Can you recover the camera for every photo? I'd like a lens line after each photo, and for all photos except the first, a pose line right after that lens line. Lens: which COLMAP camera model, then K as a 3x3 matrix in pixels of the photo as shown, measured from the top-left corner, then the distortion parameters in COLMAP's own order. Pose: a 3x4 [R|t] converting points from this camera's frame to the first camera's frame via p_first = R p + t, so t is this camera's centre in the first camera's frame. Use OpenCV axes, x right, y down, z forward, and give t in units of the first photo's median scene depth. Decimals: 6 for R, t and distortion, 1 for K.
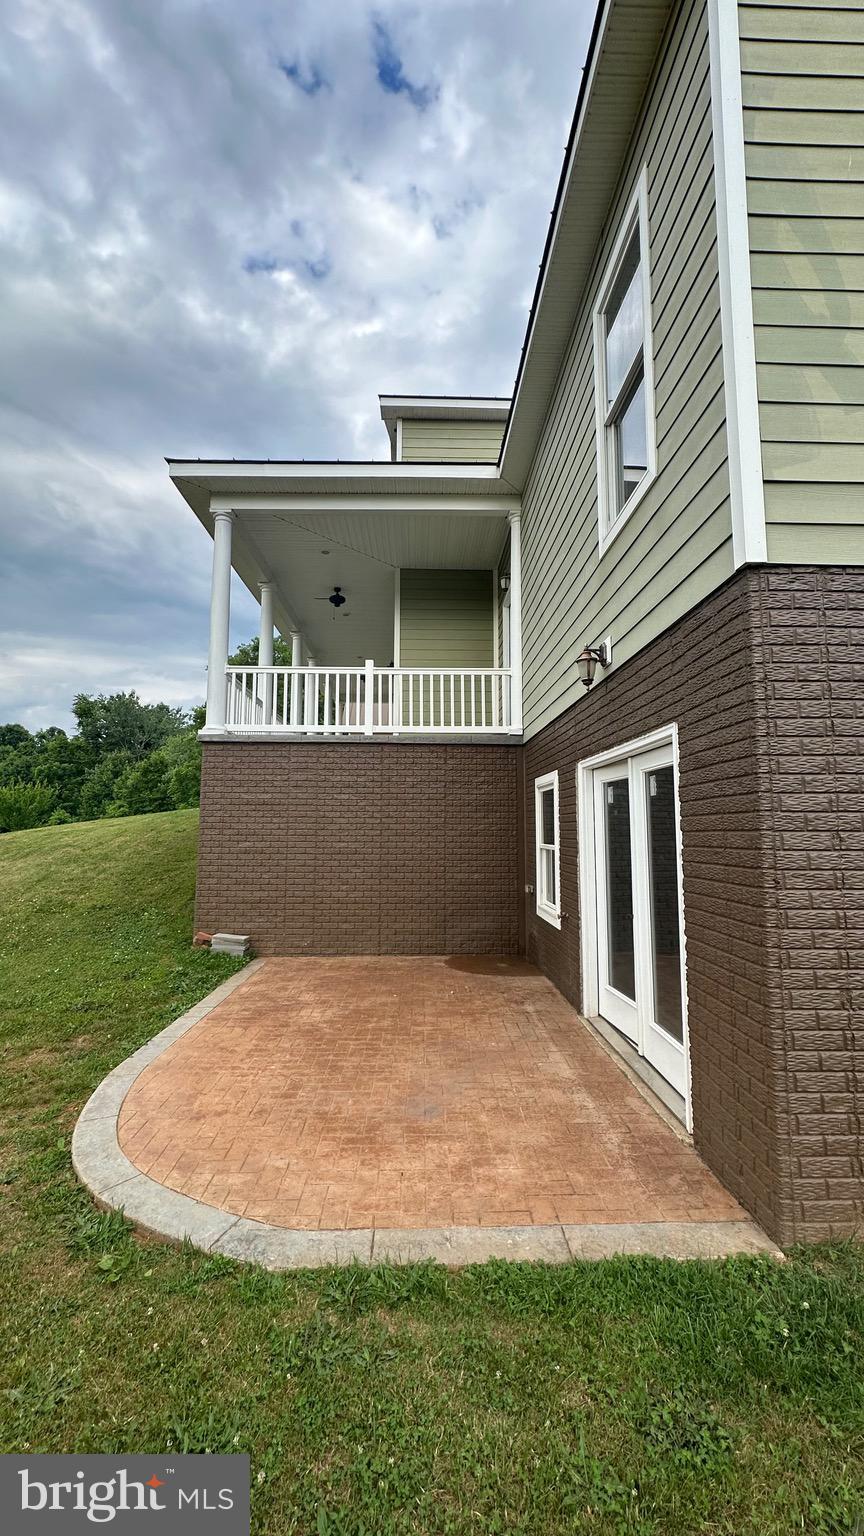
lens RADIAL K [[613.0, 0, 433.6], [0, 613.0, 768.0], [0, 0, 1]] dist [-0.000788, 0.000102]
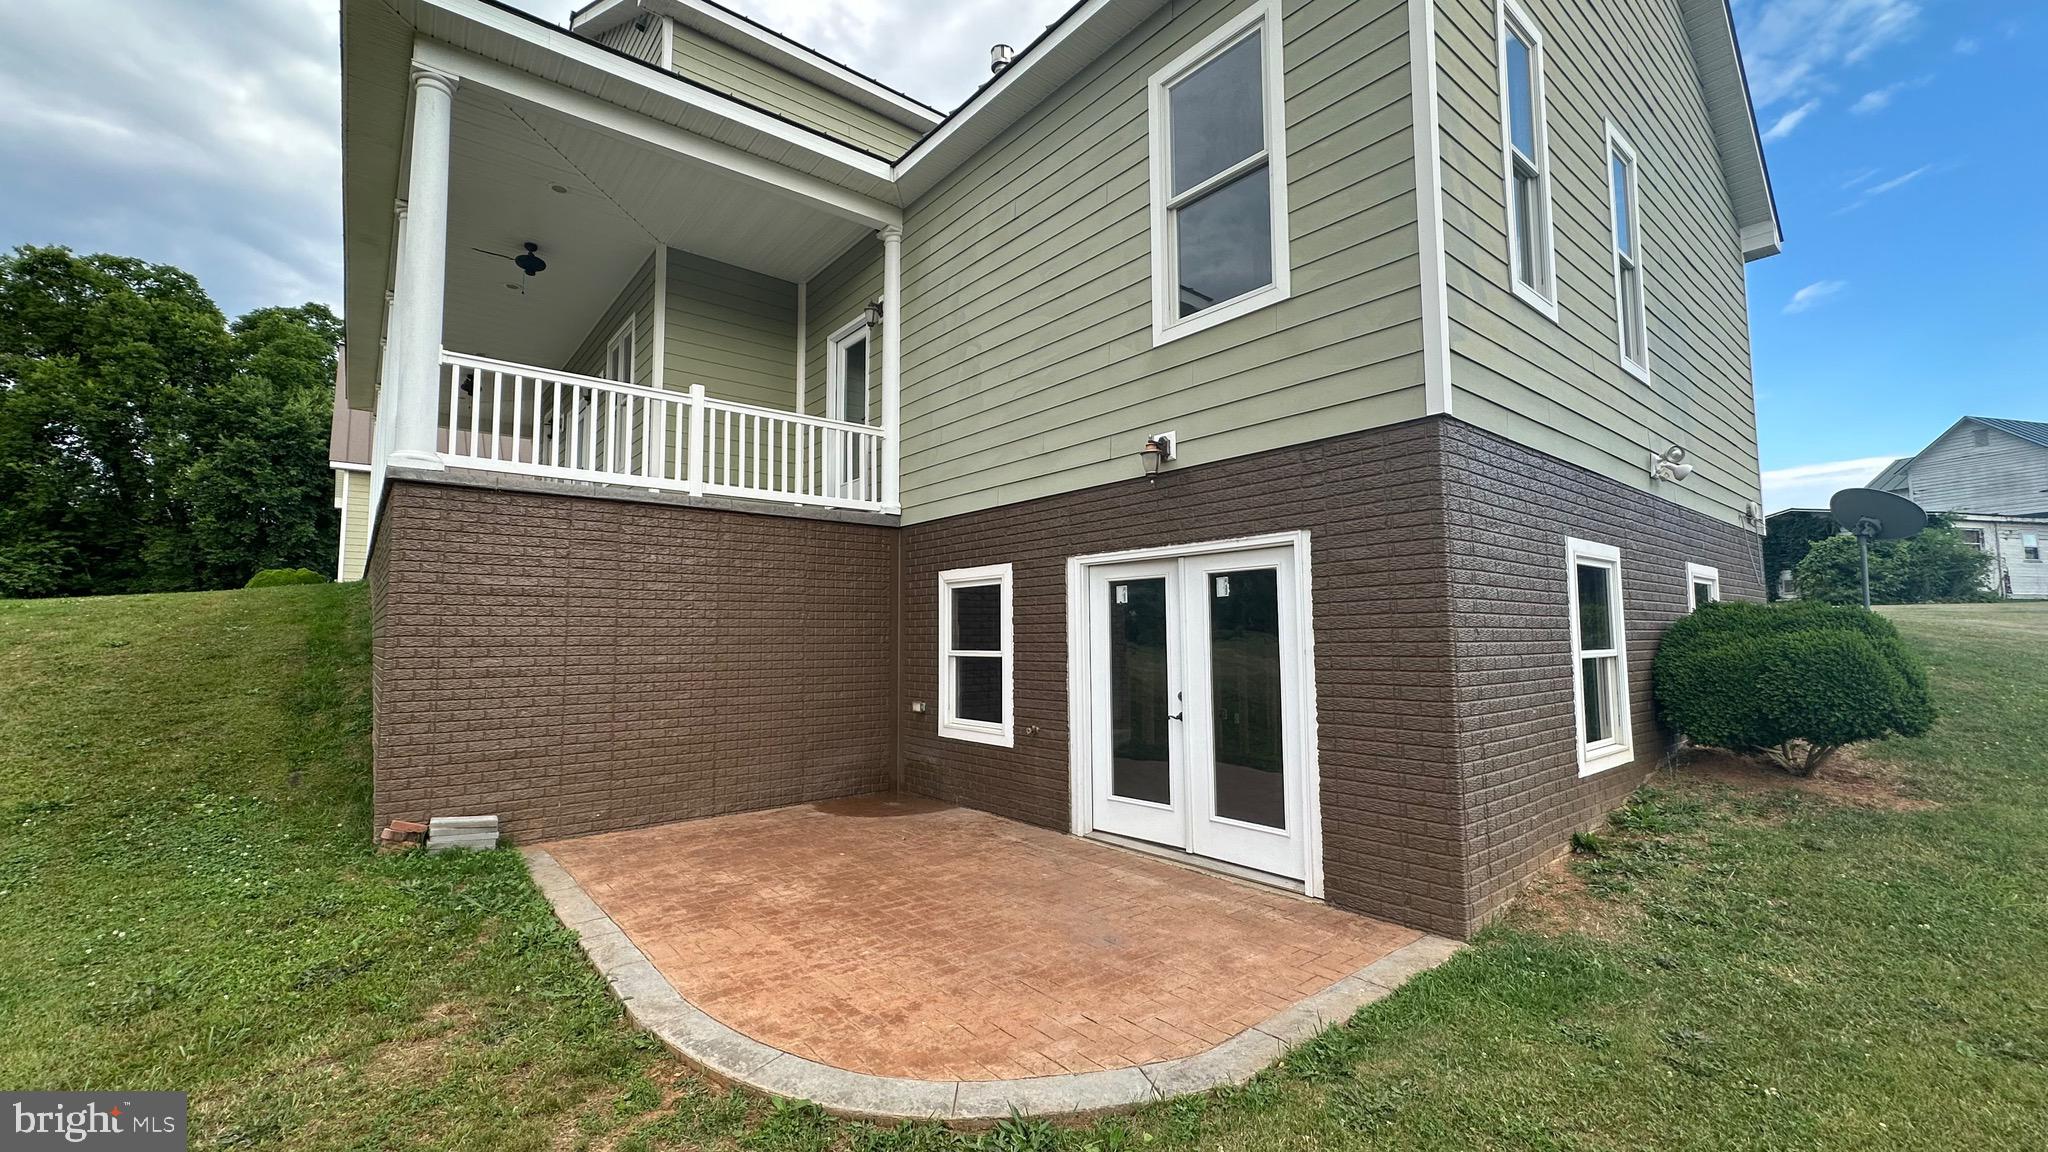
lens RADIAL K [[817.3, 0, 1025.5], [0, 817.3, 574.5], [0, 0, 1]] dist [-0.000788, 0.000102]
pose [[0.789719, 0.038423, 0.612264, -0.677487], [-0.051934, 0.998641, 0.004316, 0.017901], [-0.611266, -0.035205, 0.790642, 0.111638]]
